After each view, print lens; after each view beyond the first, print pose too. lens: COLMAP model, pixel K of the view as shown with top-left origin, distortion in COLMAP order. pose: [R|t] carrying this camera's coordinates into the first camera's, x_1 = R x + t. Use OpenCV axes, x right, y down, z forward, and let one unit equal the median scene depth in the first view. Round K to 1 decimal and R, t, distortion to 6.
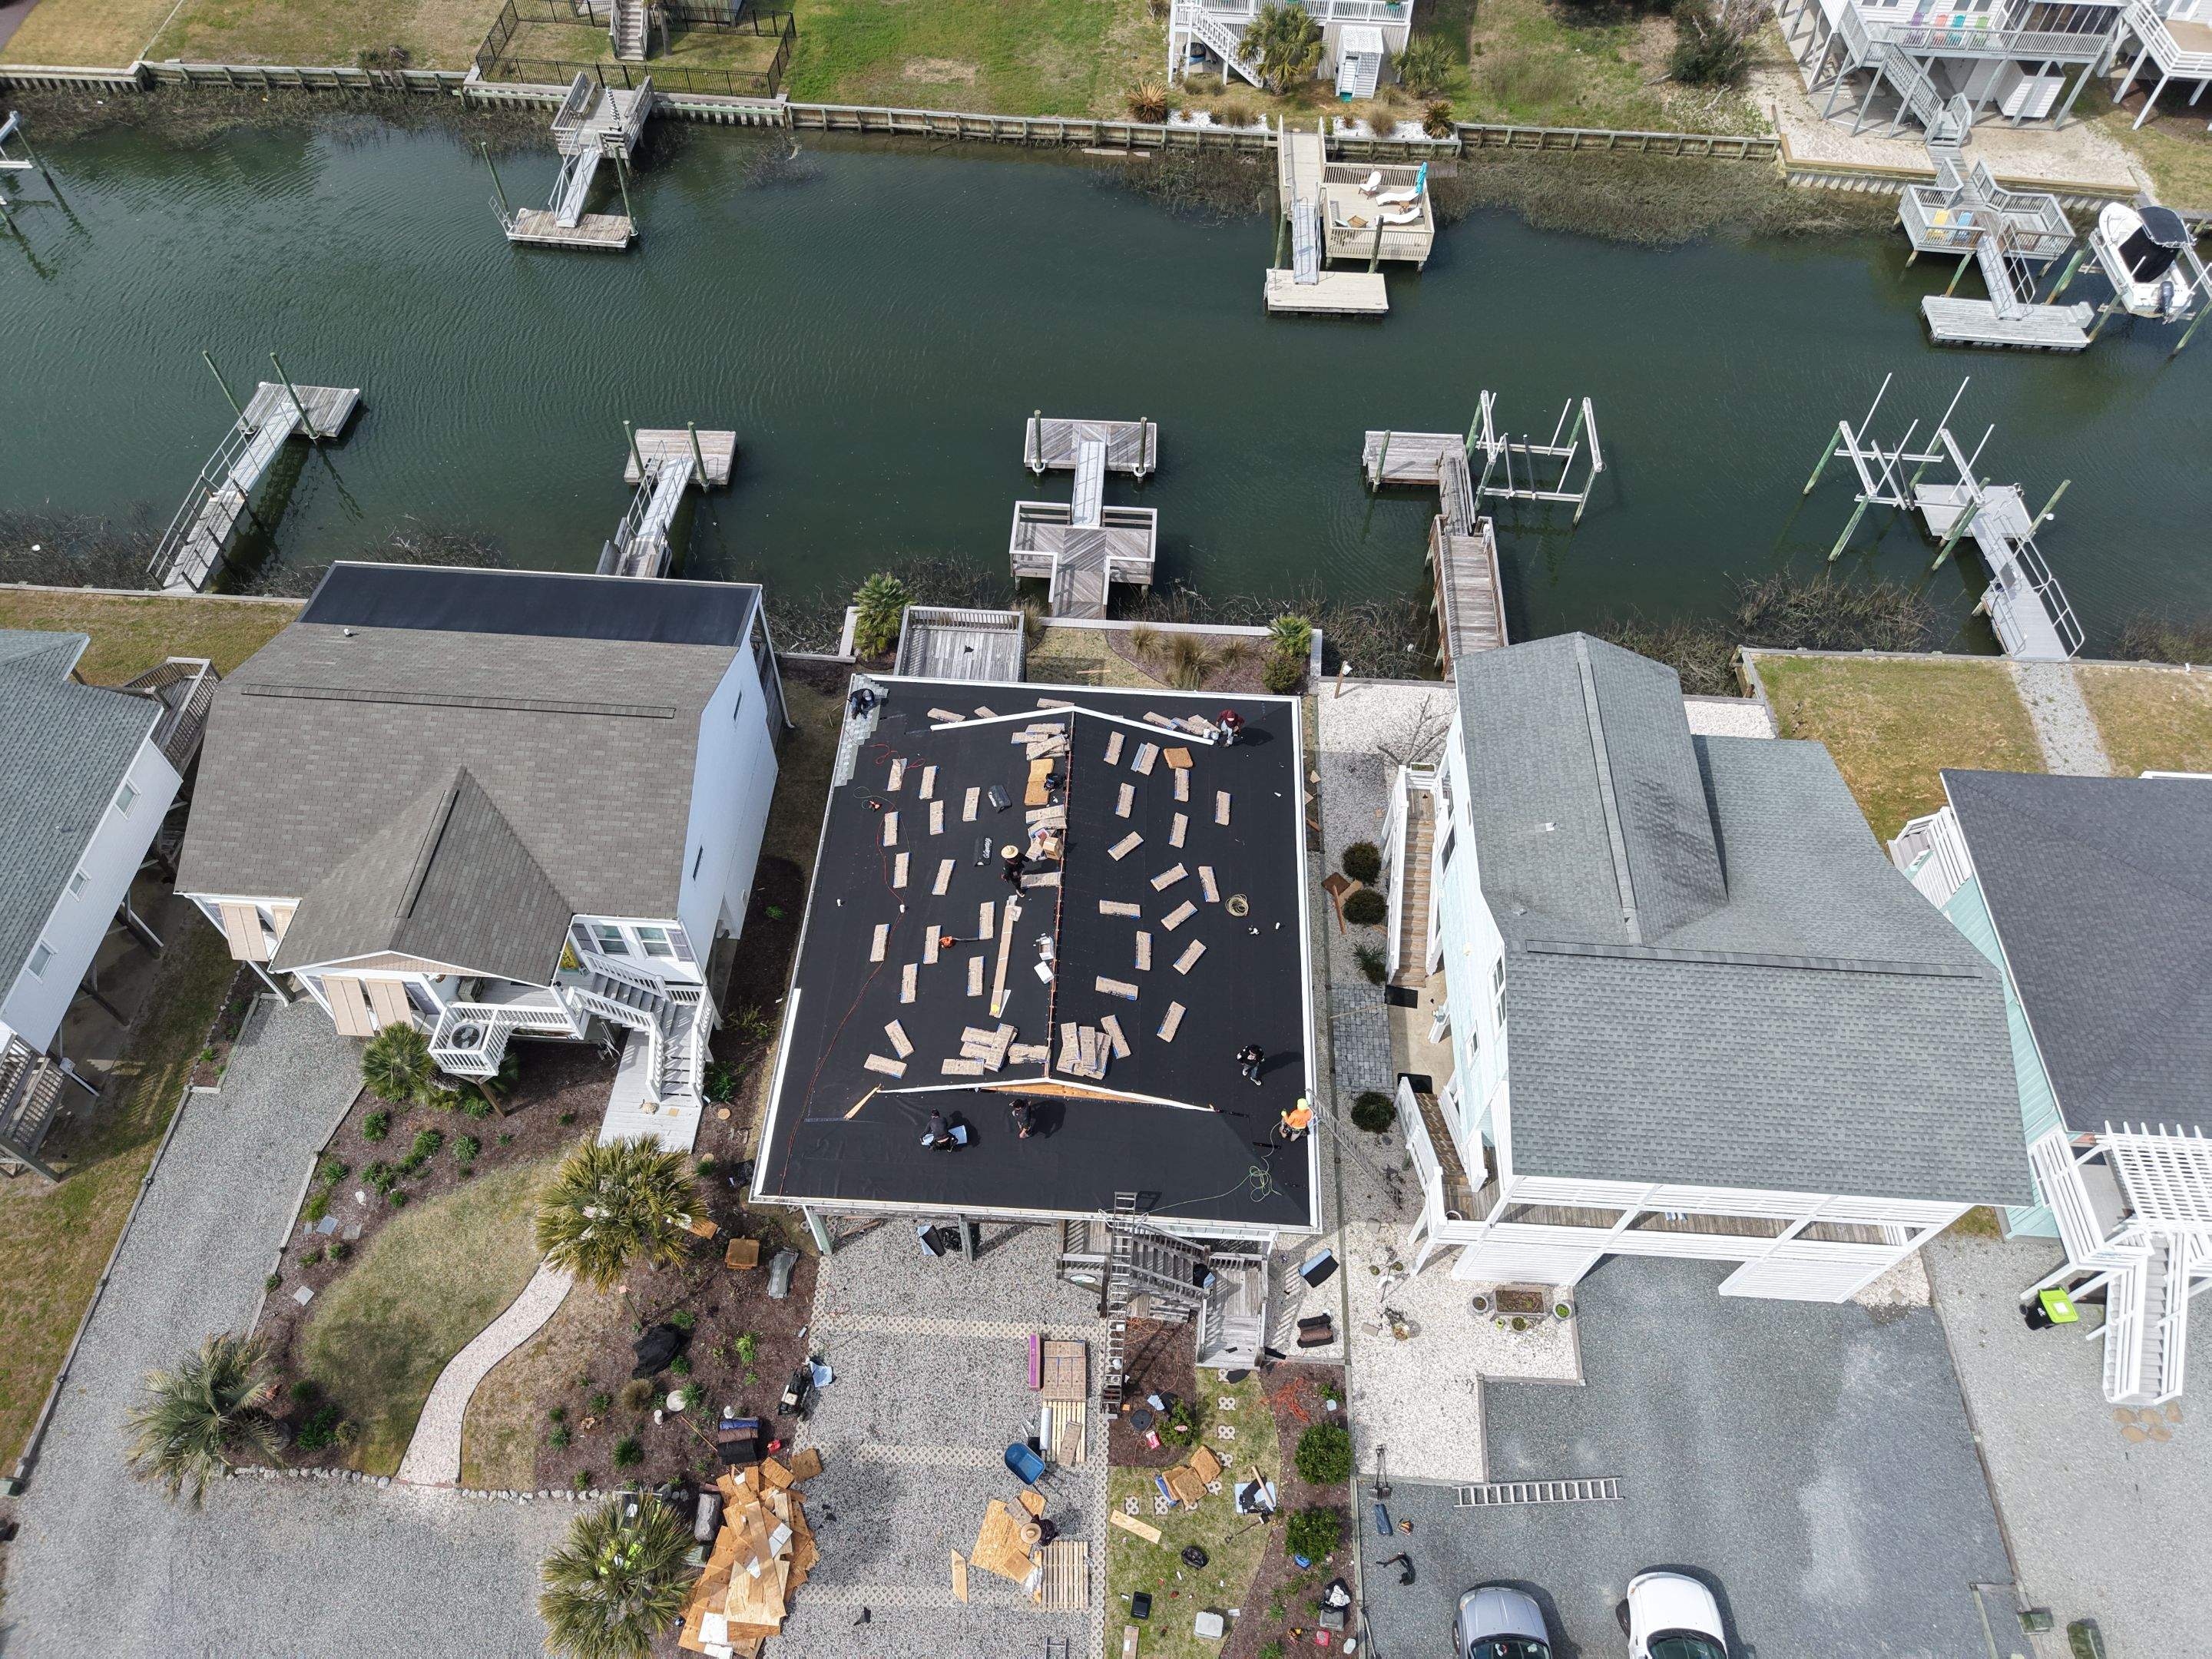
lens RADIAL K [[1487.1, 0, 1105.9], [0, 1487.1, 827.4], [0, 0, 1]] dist [0.014964, -0.014722]
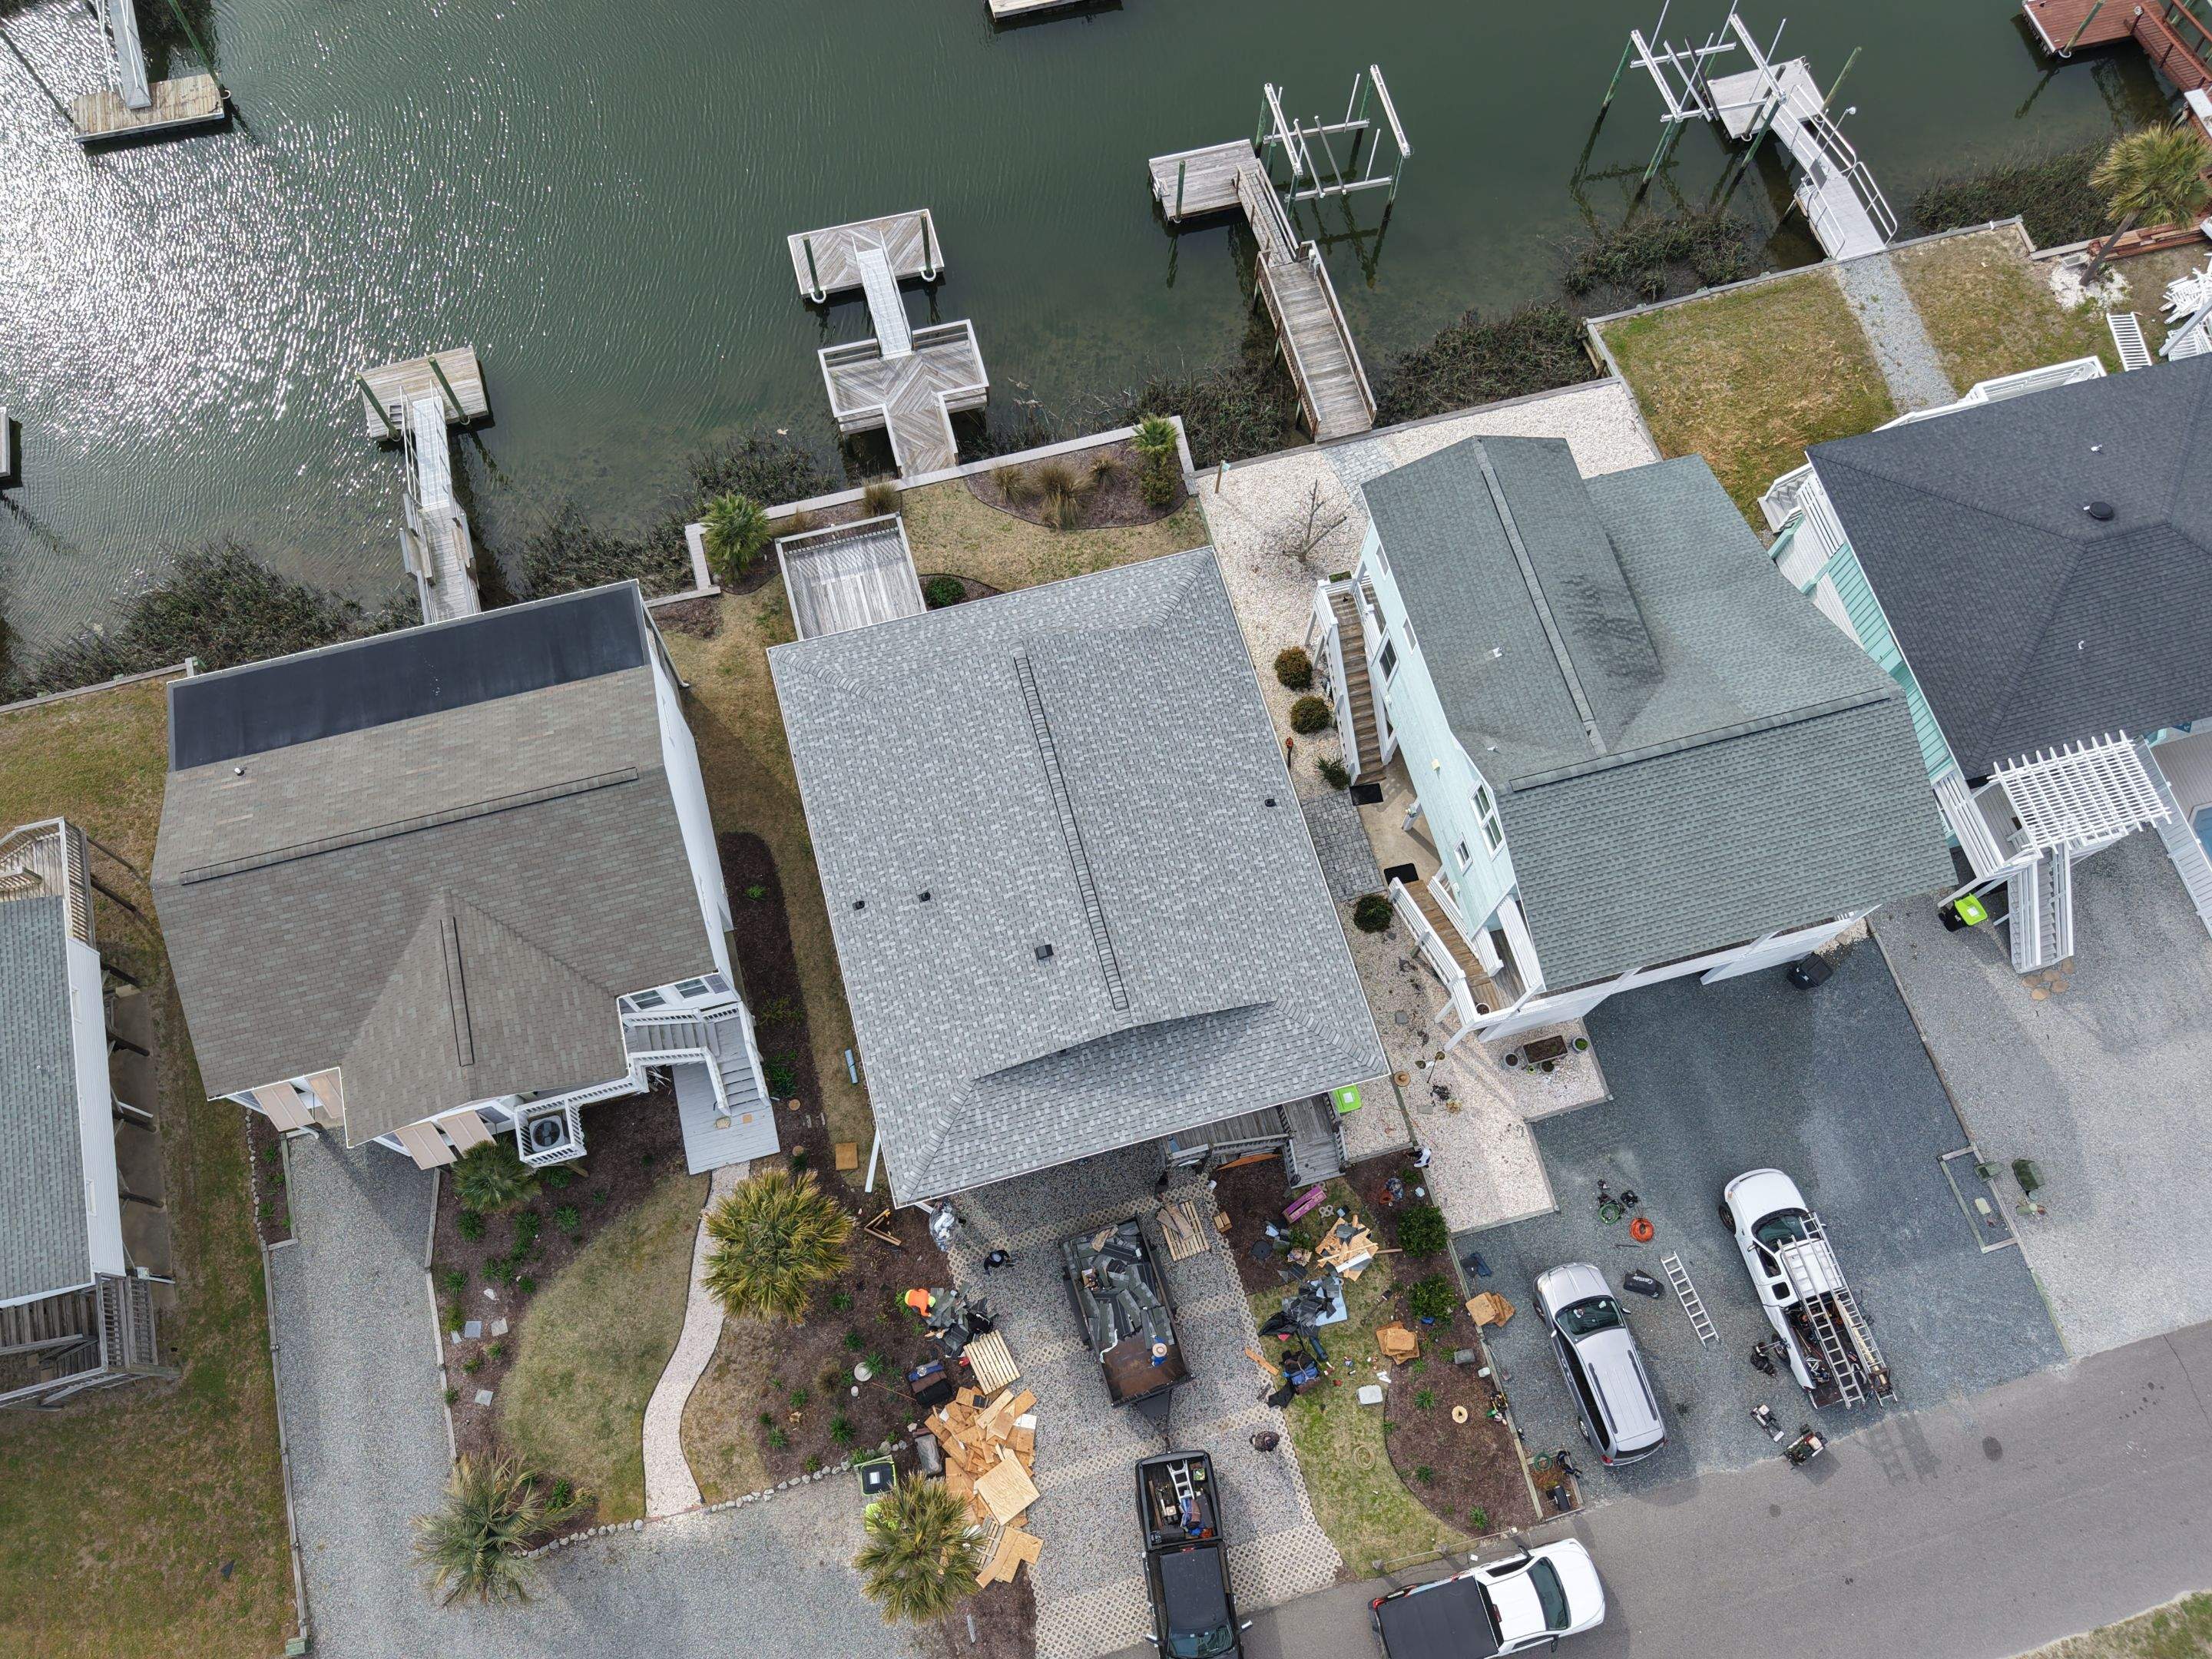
lens RADIAL K [[1695.5, 0, 1105.6], [0, 1695.5, 828.2], [0, 0, 1]] dist [0.020985, -0.025554]
pose [[0.950373, -0.291081, 0.109836, -0.127066], [0.251285, 0.926336, 0.280636, -0.270924], [-0.183433, -0.239109, 0.953509, -0.124446]]
